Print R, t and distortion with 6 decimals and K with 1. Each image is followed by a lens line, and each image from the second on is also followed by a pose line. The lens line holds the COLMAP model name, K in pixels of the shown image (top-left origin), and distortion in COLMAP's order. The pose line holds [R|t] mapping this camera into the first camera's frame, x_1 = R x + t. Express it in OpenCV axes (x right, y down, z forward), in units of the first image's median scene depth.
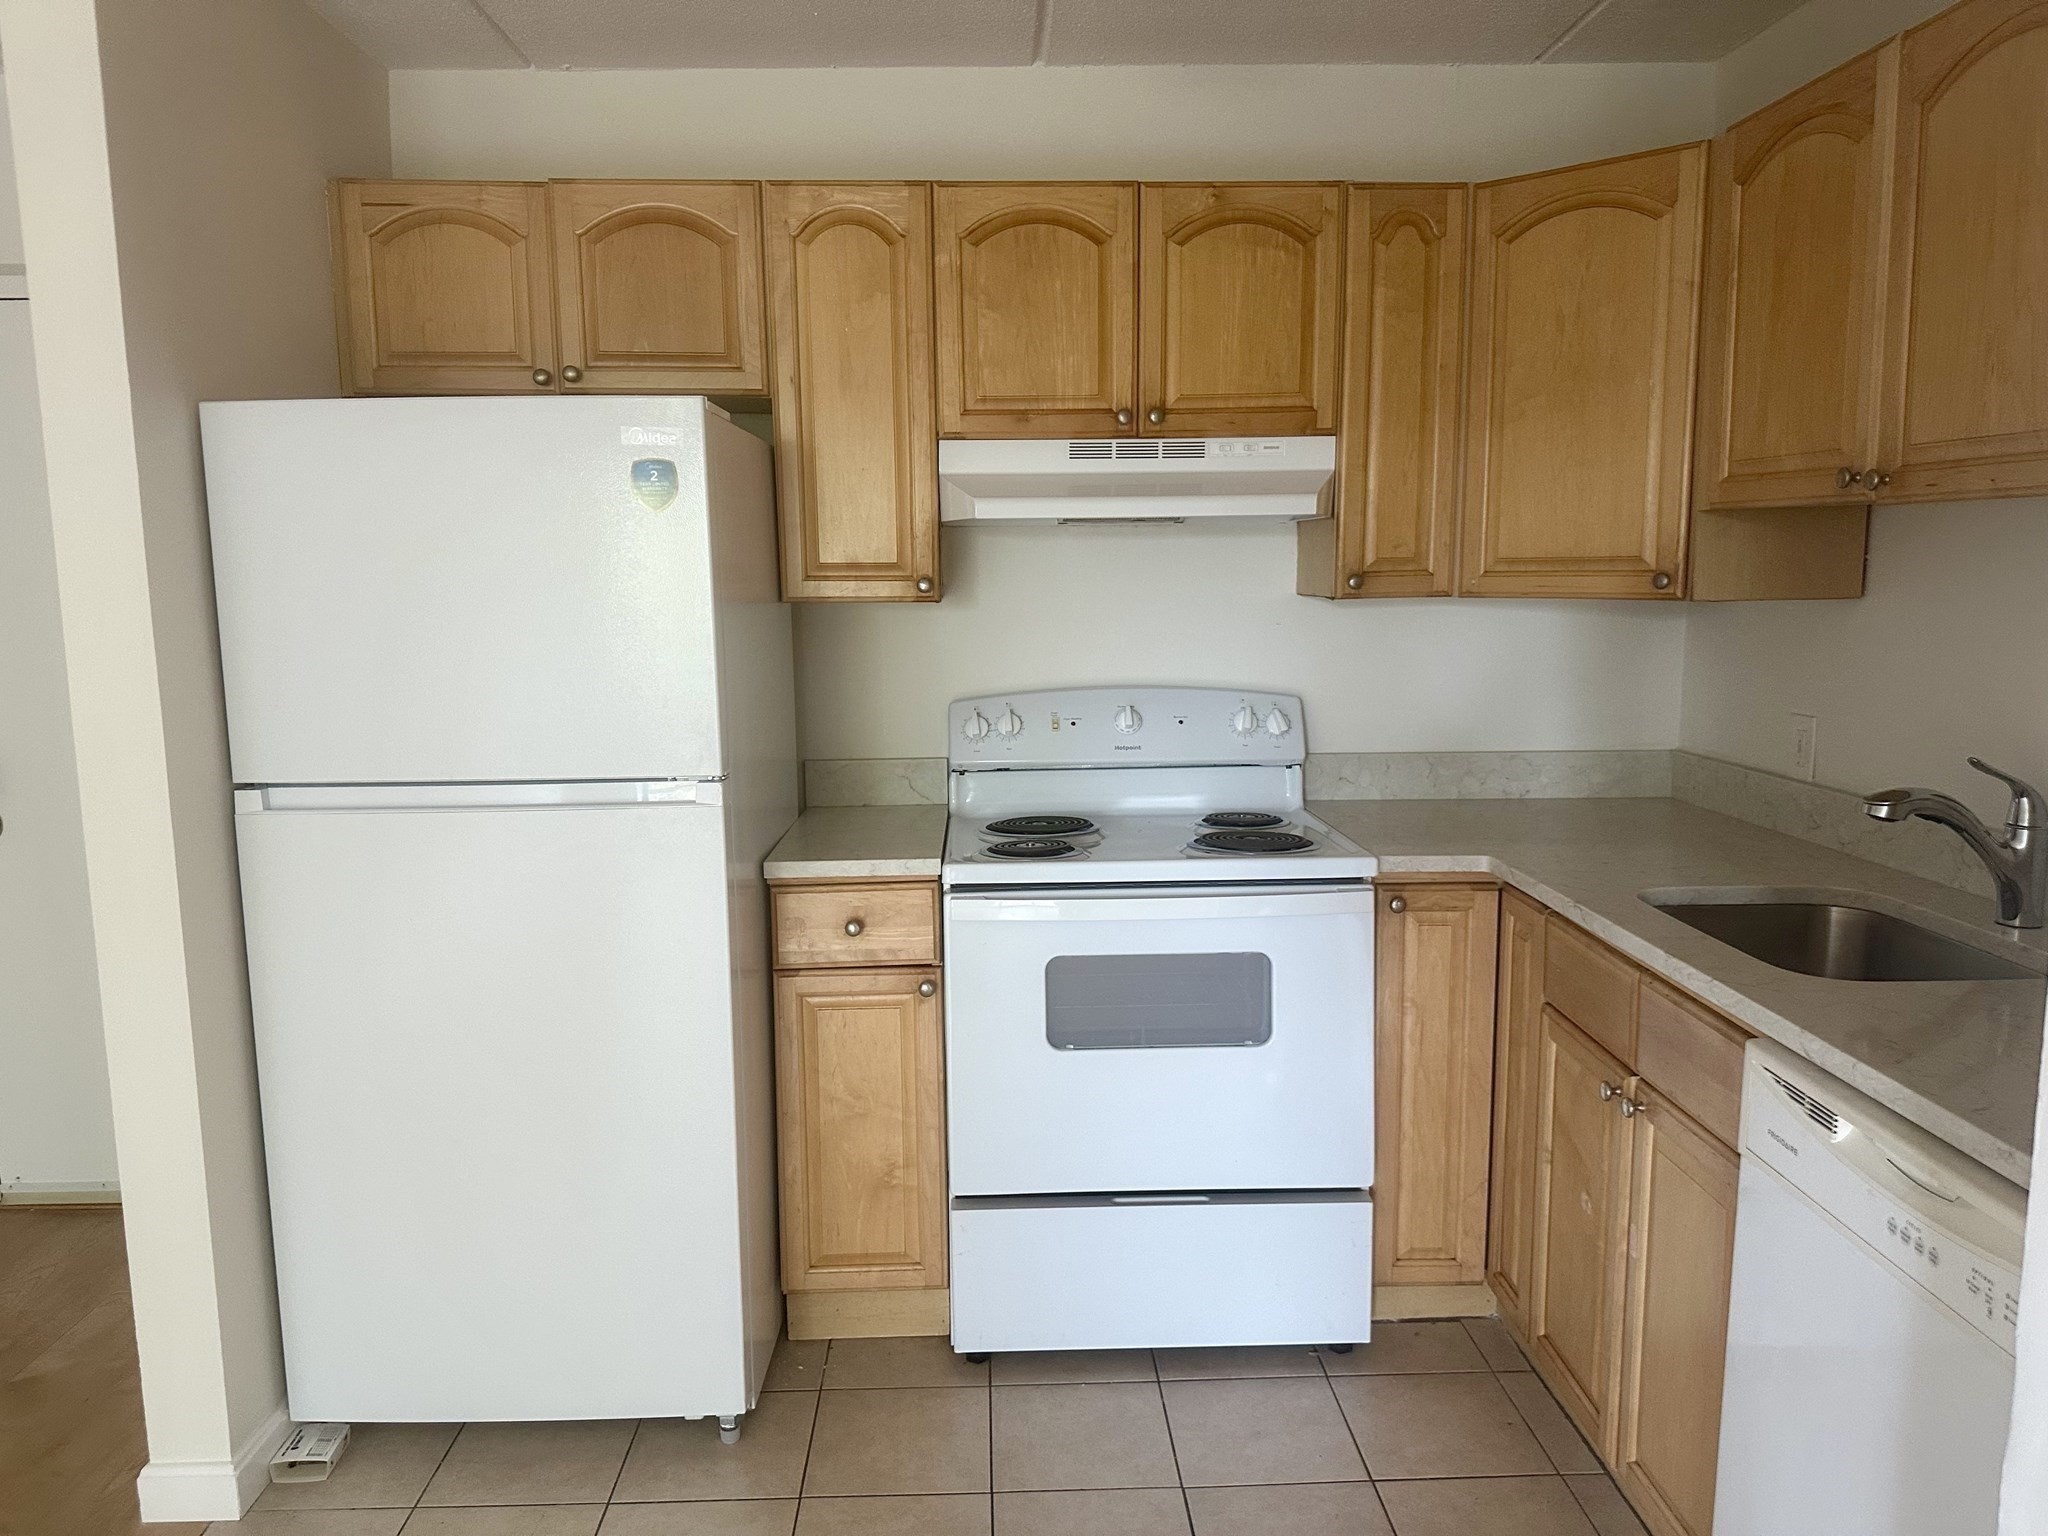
lens RADIAL K [[1470.4, 0, 1011.0], [0, 1470.4, 762.2], [0, 0, 1]] dist [0.027920, -0.046190]
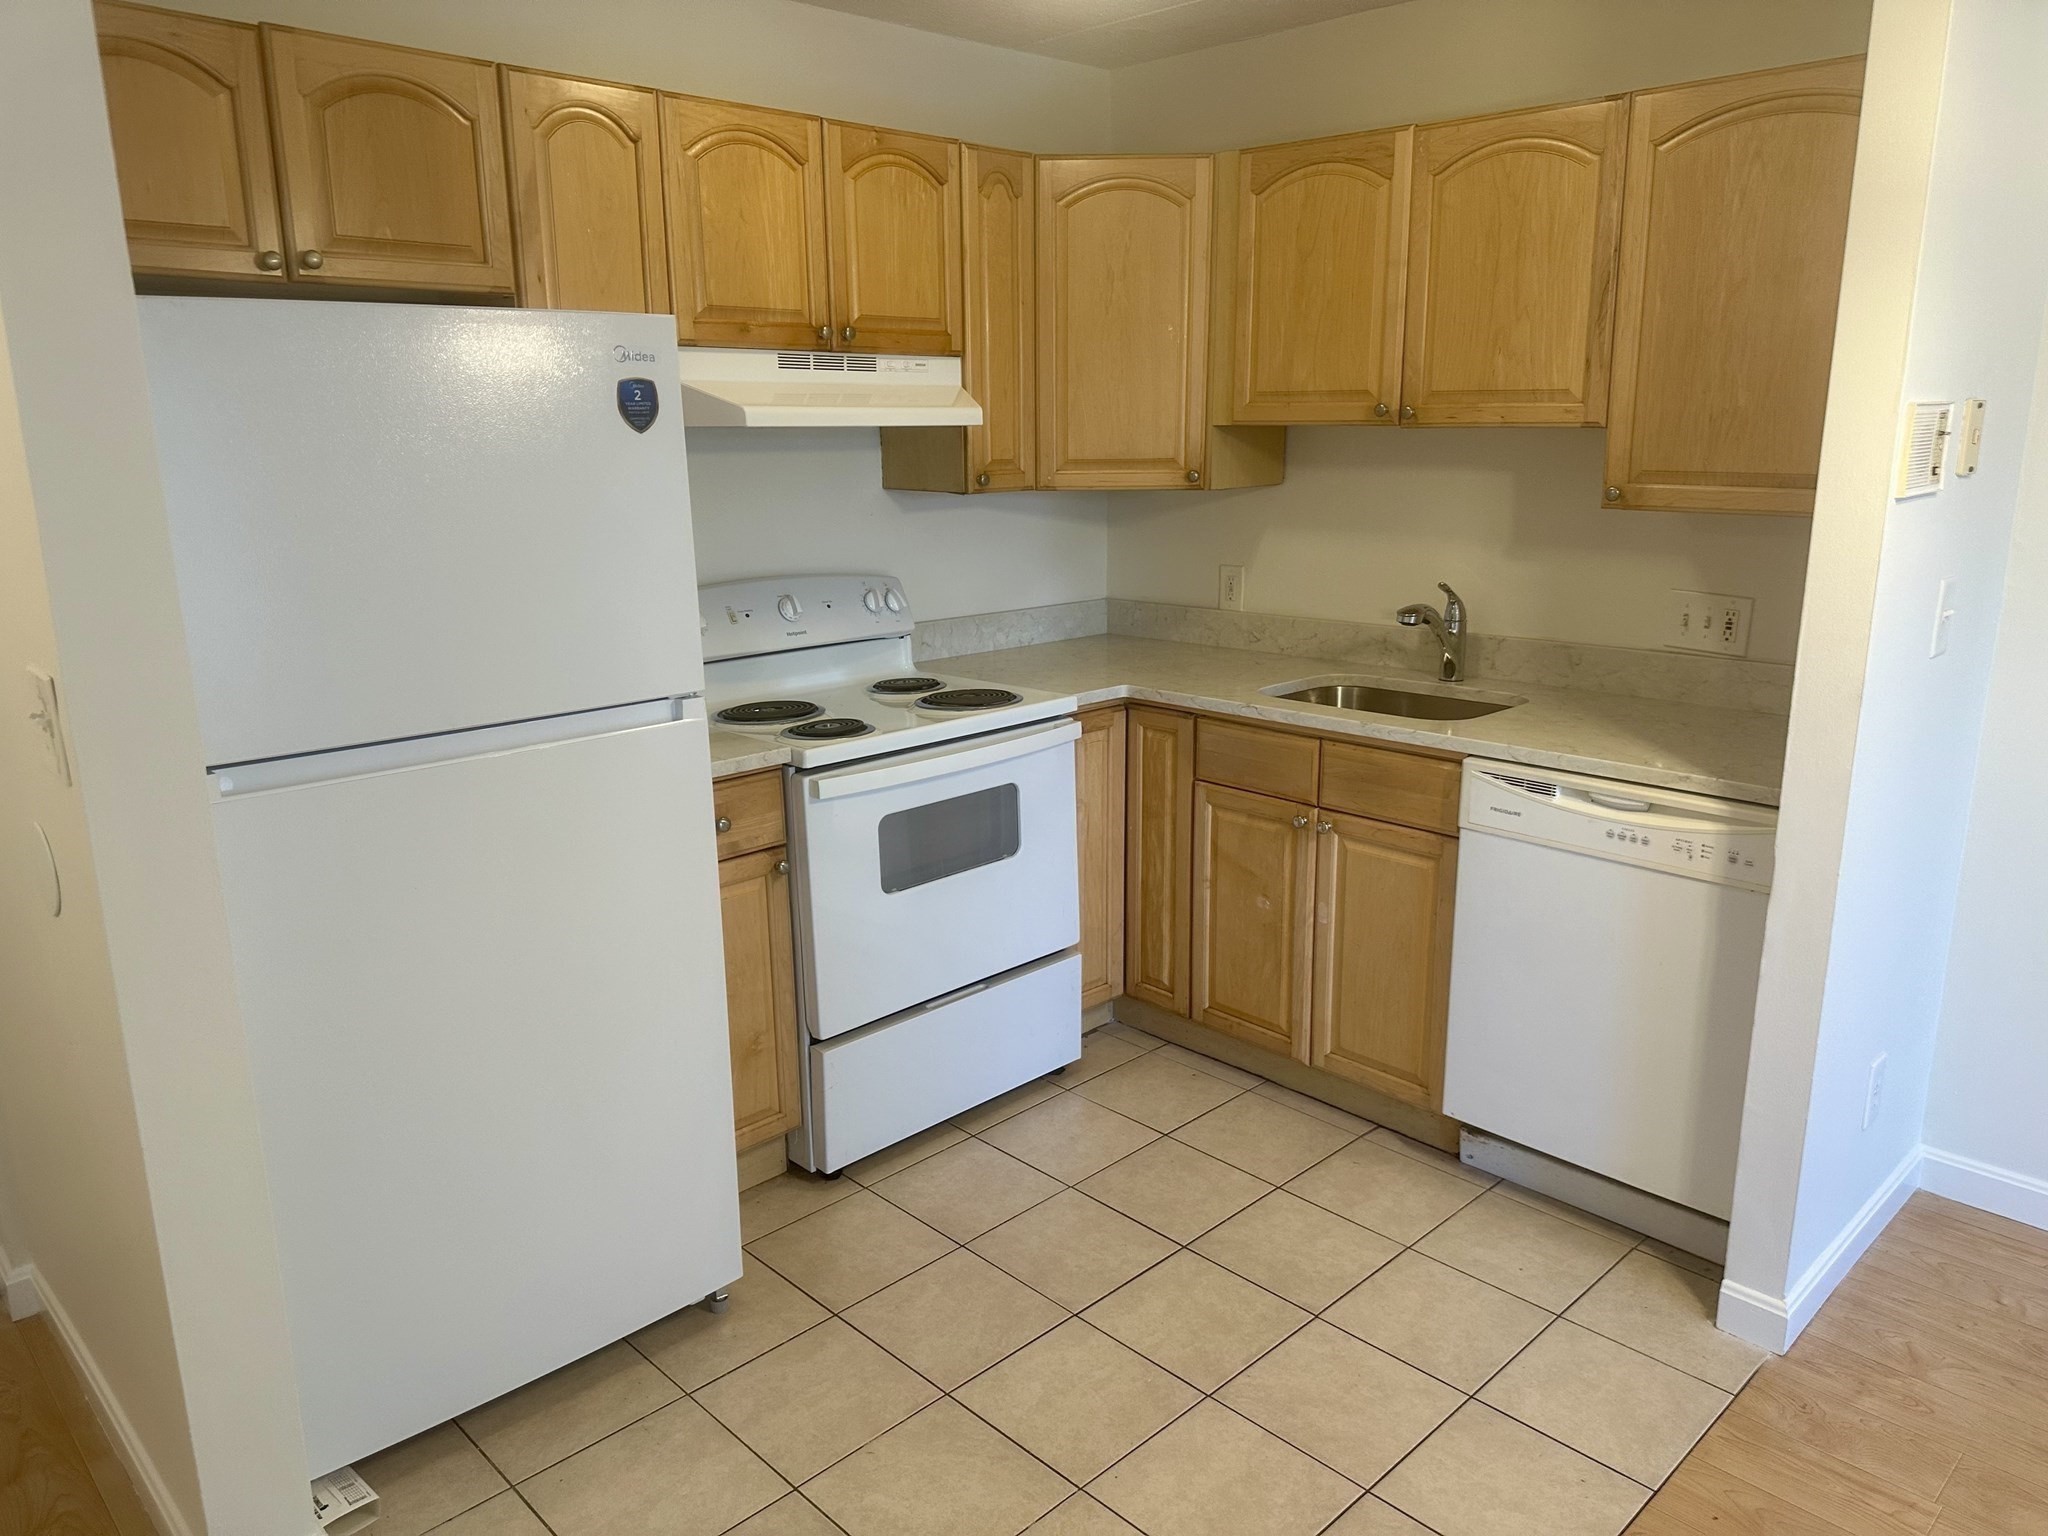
lens RADIAL K [[1470.4, 0, 1014.9], [0, 1470.4, 777.7], [0, 0, 1]] dist [0.027920, -0.046190]
pose [[0.722744, -0.162275, 0.671795, -0.634077], [0.094402, 0.986113, 0.136638, -0.043357], [-0.684638, -0.035335, 0.728026, 0.080885]]
